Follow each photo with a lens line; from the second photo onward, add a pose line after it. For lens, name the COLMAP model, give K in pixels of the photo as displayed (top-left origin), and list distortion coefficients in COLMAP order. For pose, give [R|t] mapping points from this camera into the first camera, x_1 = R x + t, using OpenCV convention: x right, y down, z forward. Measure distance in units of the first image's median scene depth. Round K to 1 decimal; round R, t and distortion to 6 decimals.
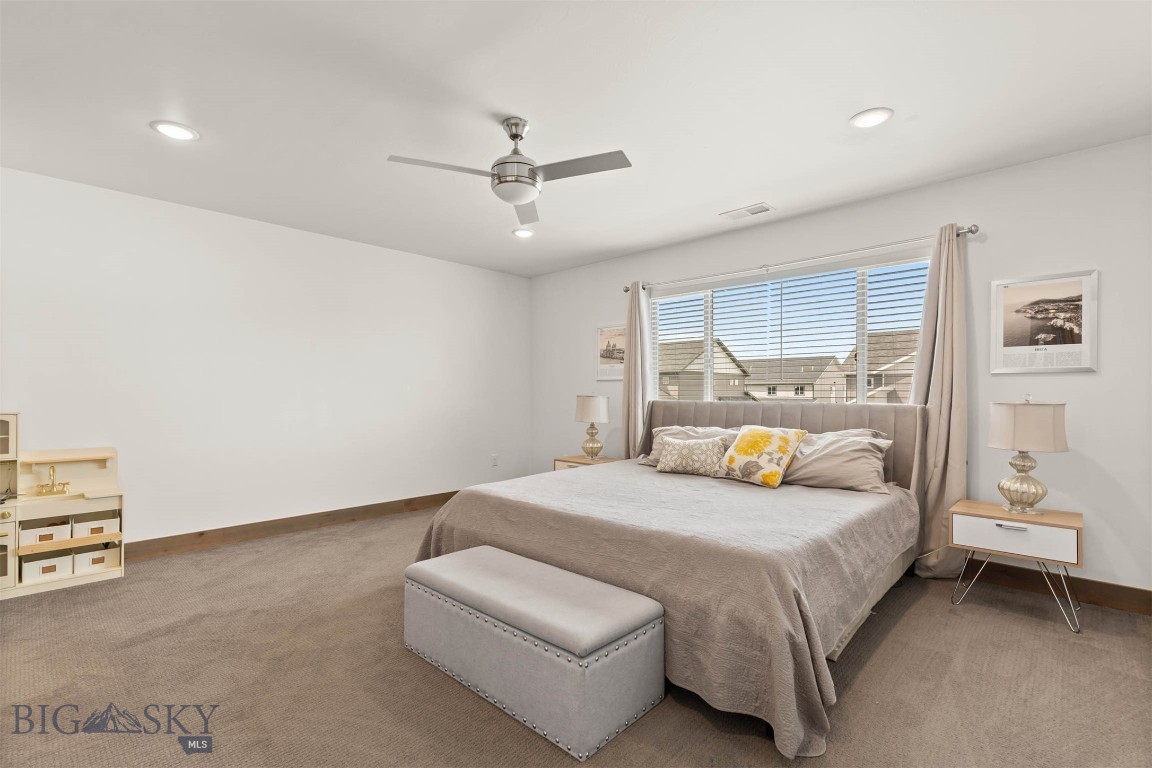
lens RADIAL K [[519.8, 0, 595.9], [0, 519.8, 396.8], [0, 0, 1]] dist [0.005989, 0.000414]
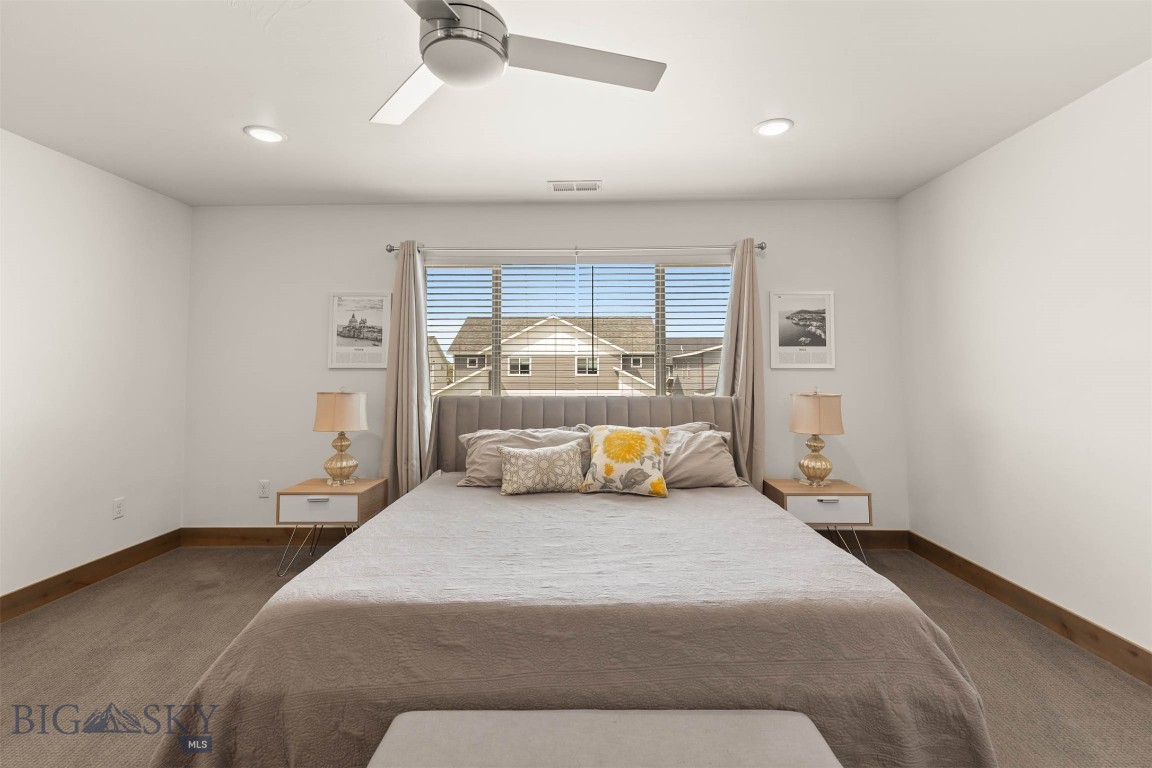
lens RADIAL K [[519.8, 0, 579.6], [0, 519.8, 347.6], [0, 0, 1]] dist [0.005989, 0.000414]
pose [[0.748739, 0.025977, 0.662355, -0.348668], [0.008414, 0.998779, -0.048683, -0.036994], [-0.662811, 0.042025, 0.747606, 0.395429]]
